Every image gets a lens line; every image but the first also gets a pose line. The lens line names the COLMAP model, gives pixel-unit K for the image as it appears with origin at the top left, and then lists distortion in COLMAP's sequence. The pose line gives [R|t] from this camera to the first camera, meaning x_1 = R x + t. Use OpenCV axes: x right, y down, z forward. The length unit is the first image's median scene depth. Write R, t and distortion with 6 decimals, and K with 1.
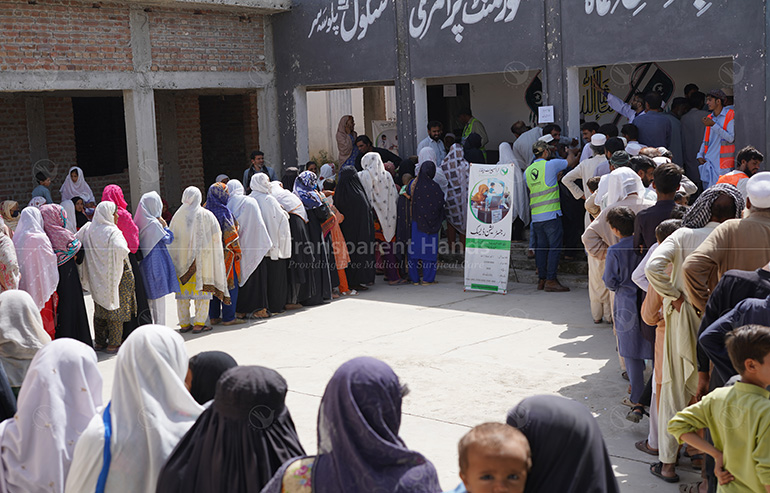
lens RADIAL K [[1084.3, 0, 385.0], [0, 1084.3, 246.5], [0, 0, 1]] dist [-0.014681, 0.006301]
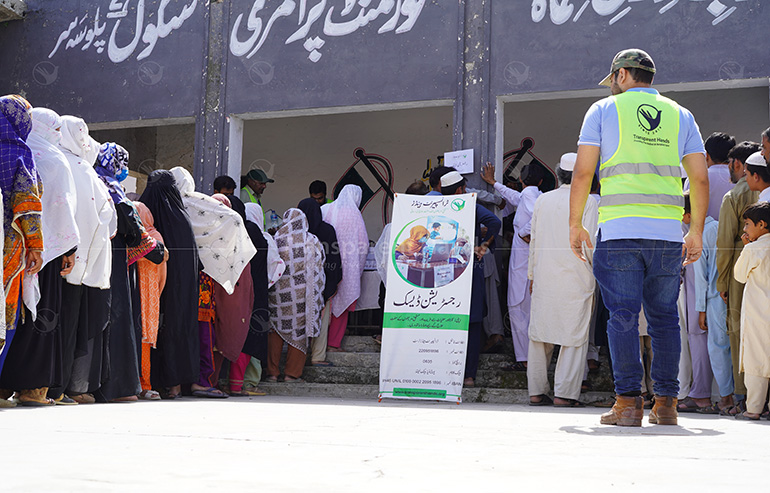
lens RADIAL K [[1084.3, 0, 385.0], [0, 1084.3, 246.5], [0, 0, 1]] dist [-0.014681, 0.006301]
pose [[0.919460, 0.114626, 0.376103, -0.138464], [-0.022391, 0.970273, -0.240975, 0.090641], [-0.392545, 0.213146, 0.894694, 0.404791]]
